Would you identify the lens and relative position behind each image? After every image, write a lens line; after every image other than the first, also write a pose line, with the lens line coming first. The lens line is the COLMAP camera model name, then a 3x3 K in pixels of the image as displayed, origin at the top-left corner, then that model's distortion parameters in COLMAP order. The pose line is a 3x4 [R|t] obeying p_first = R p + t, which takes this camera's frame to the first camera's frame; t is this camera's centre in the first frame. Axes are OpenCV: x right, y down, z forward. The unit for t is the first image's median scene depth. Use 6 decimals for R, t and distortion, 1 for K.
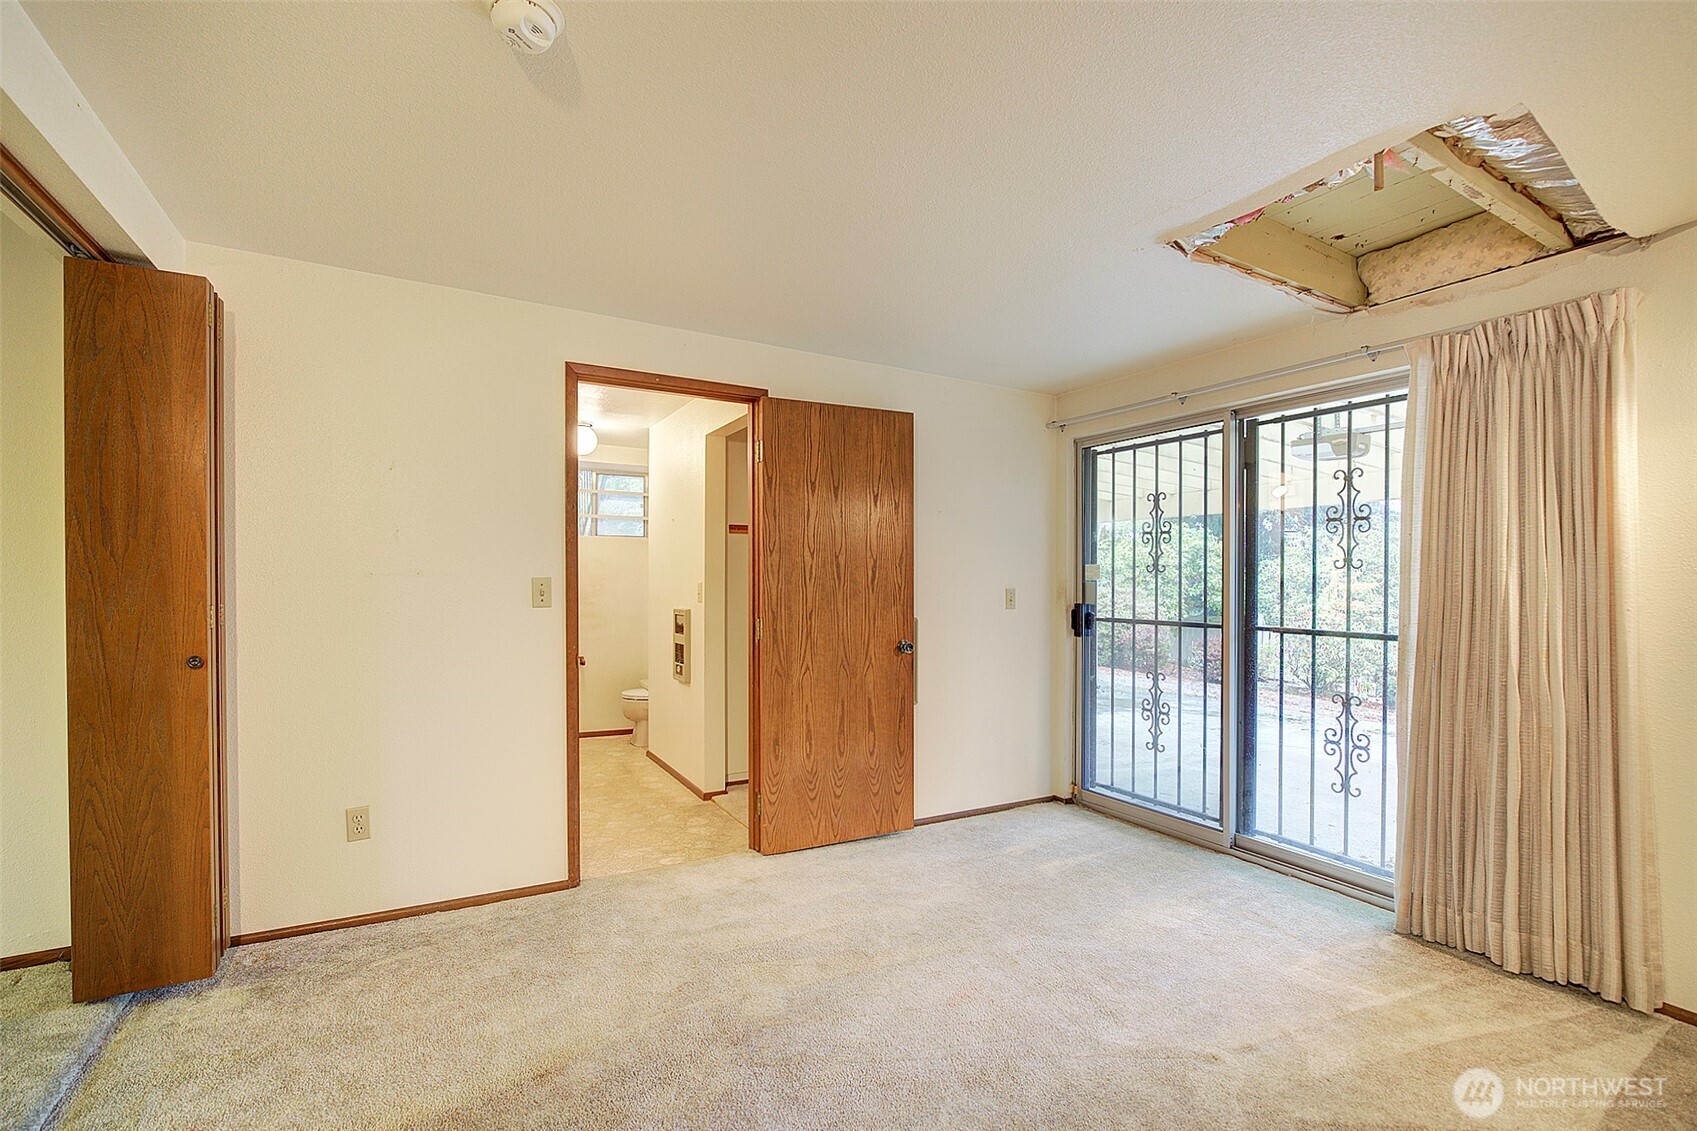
lens RADIAL K [[740.4, 0, 851.9], [0, 740.4, 586.8], [0, 0, 1]] dist [-0.001340, -0.000202]
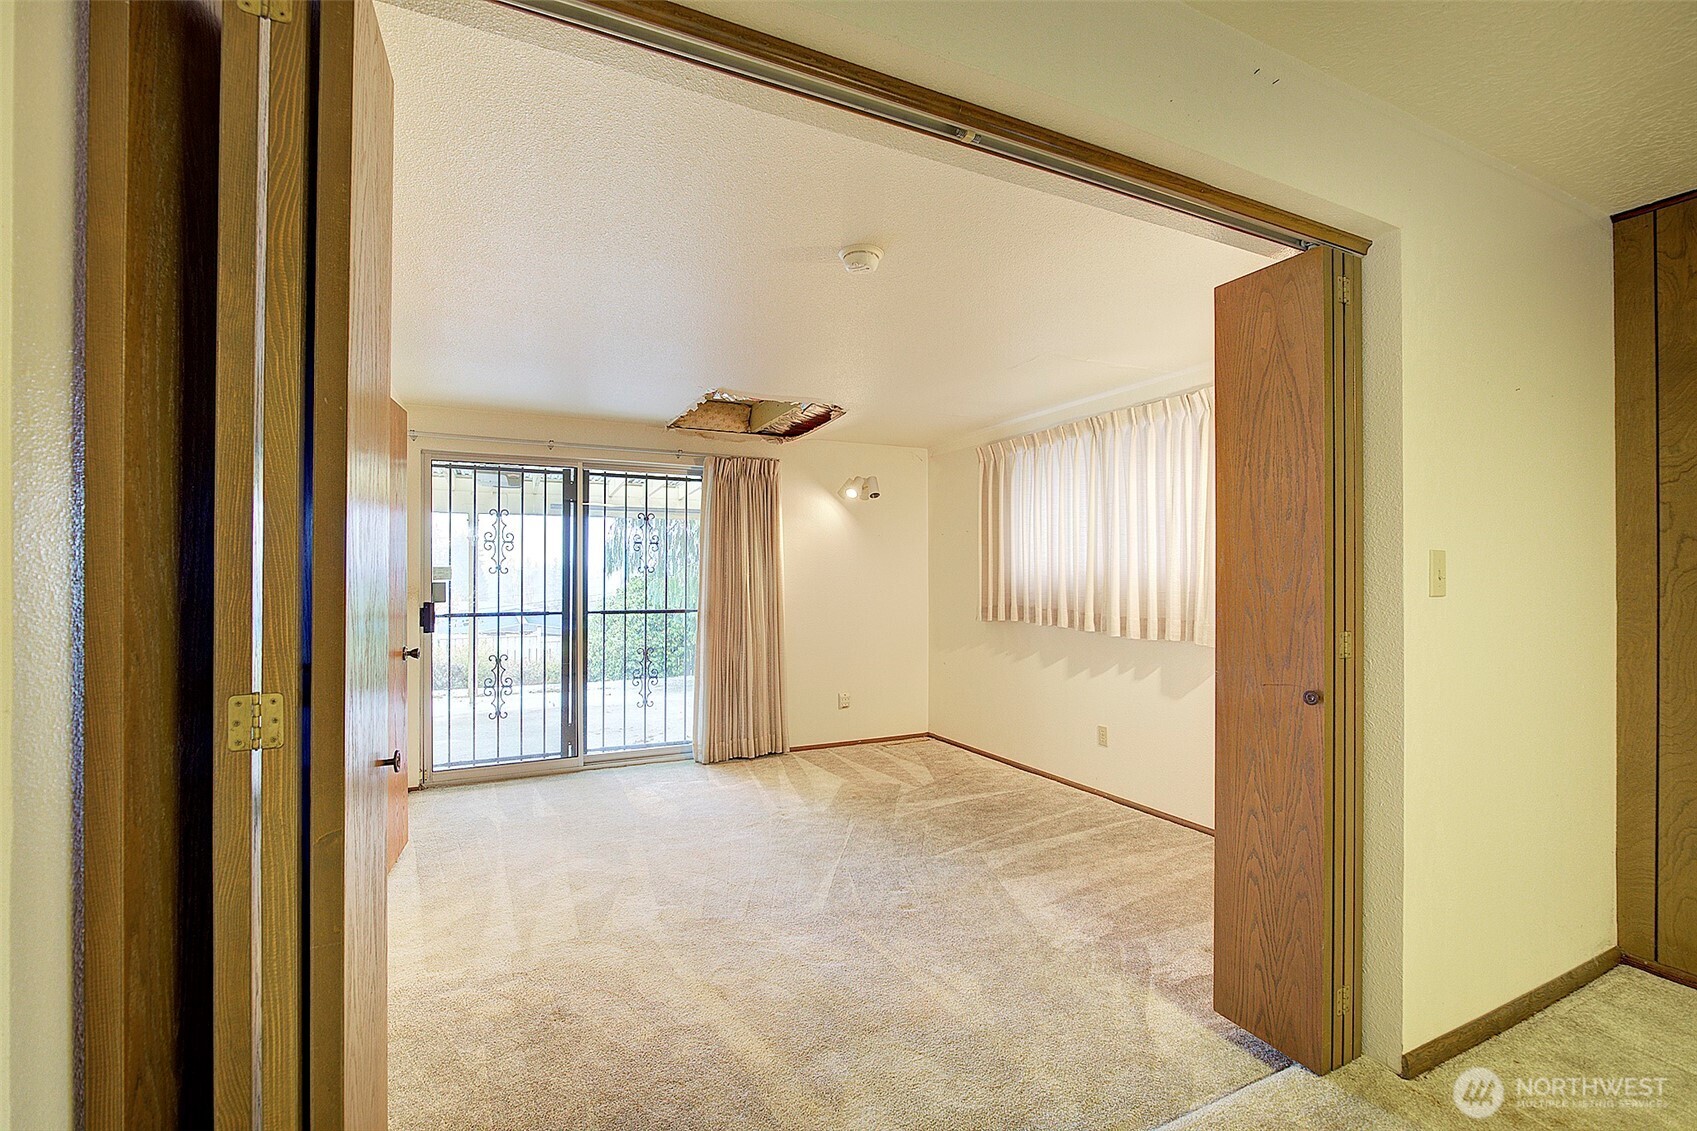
lens RADIAL K [[722.7, 0, 848.5], [0, 722.7, 565.5], [0, 0, 1]] dist [-0.012615, -0.000341]
pose [[0.088187, 0.004612, 0.996093, -1.000998], [0.005577, 0.999971, -0.005124, -0.032214], [-0.996088, 0.006007, 0.088159, 0.426167]]
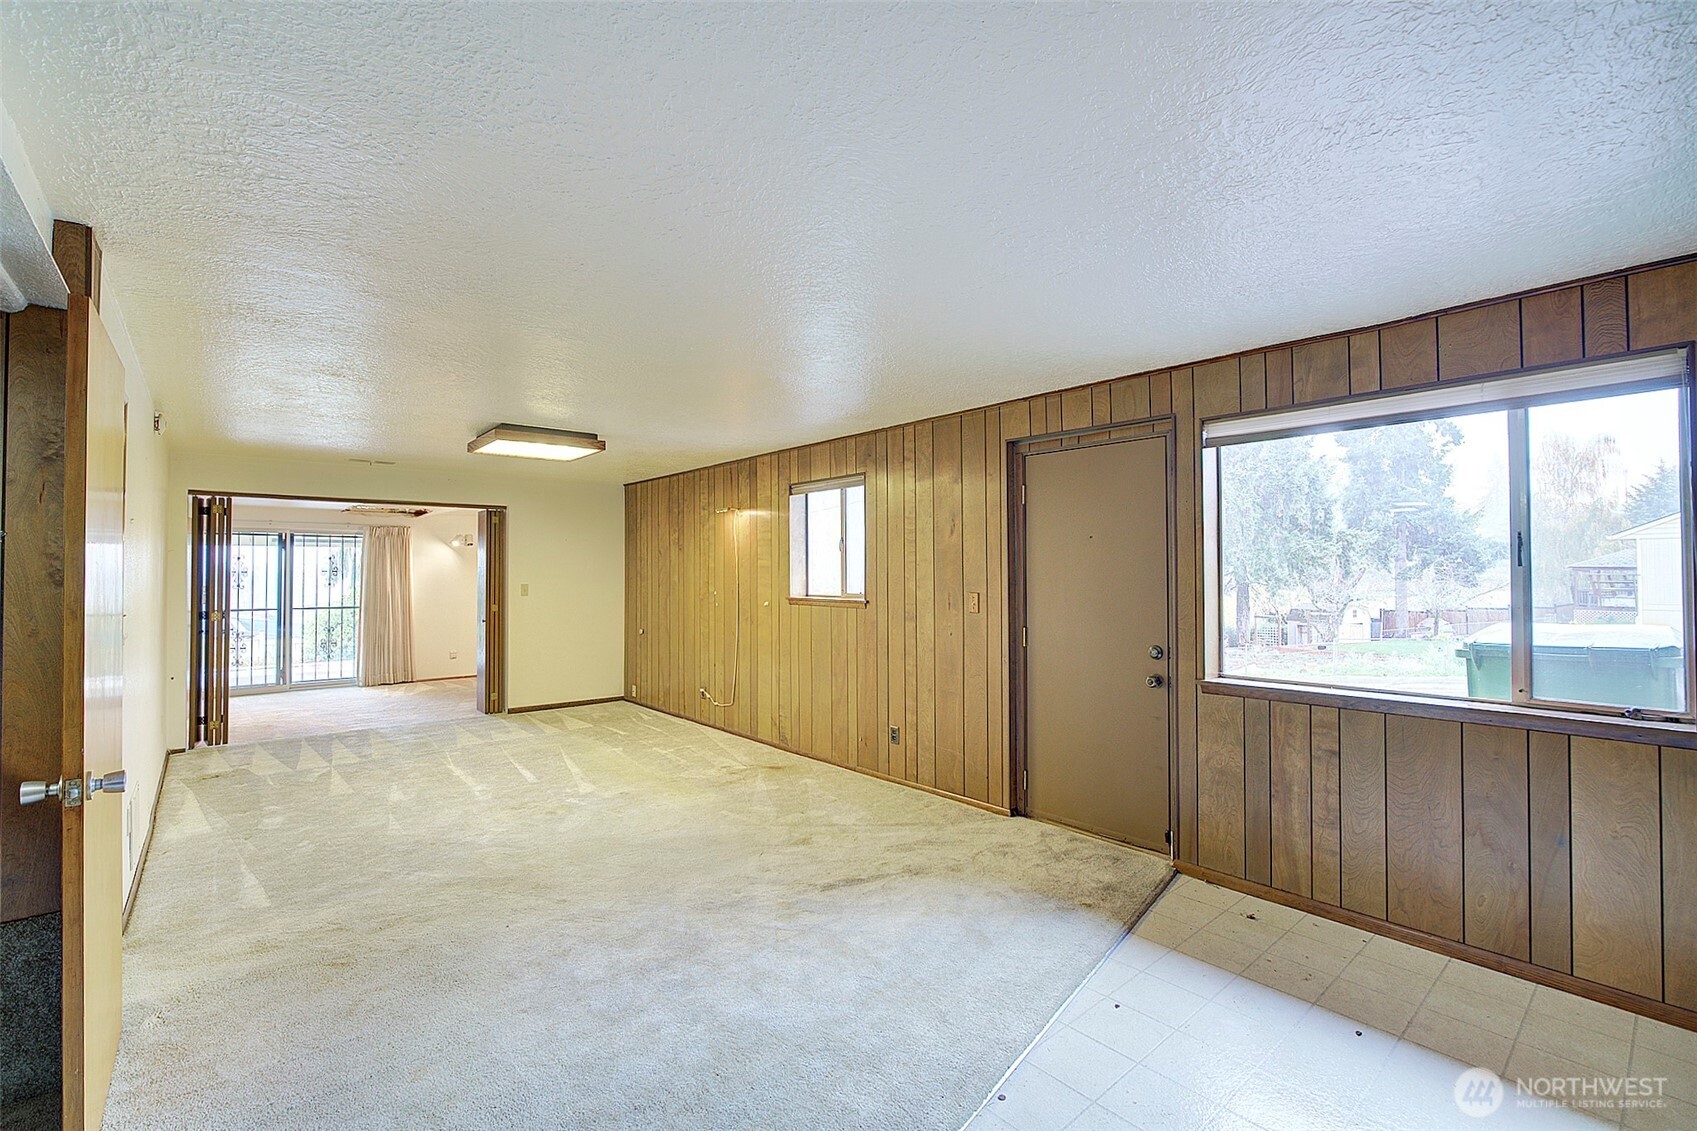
lens RADIAL K [[745.8, 0, 847.0], [0, 745.8, 557.9], [0, 0, 1]] dist [-0.012006, -0.000092]
pose [[-0.183290, 0.015313, 0.982940, -3.059715], [0.009251, 0.999861, -0.013852, -0.091092], [-0.983015, 0.006554, -0.183406, -0.633916]]
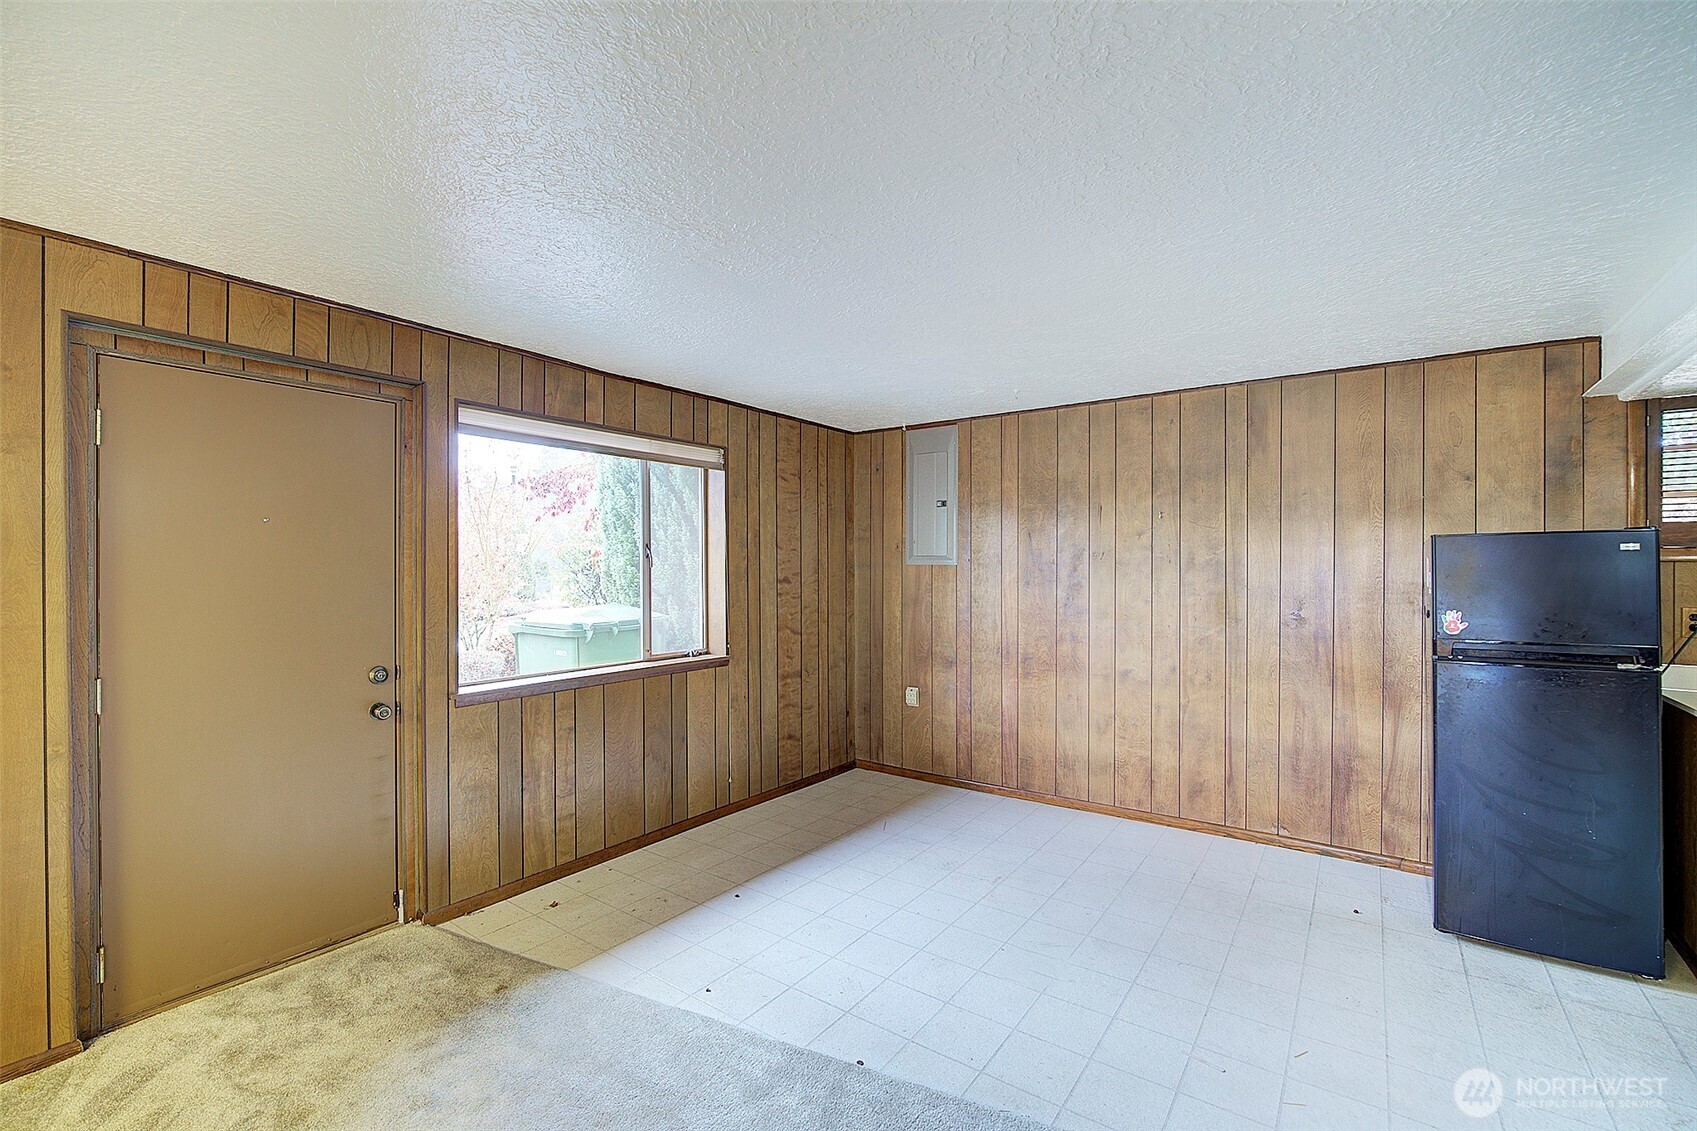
lens RADIAL K [[722.7, 0, 848.5], [0, 722.7, 565.5], [0, 0, 1]] dist [-0.012615, -0.000341]
pose [[-0.913829, -0.001670, -0.406095, -2.055869], [-0.002769, 0.999994, 0.002119, -0.092735], [0.406089, 0.003061, -0.913829, -0.235703]]
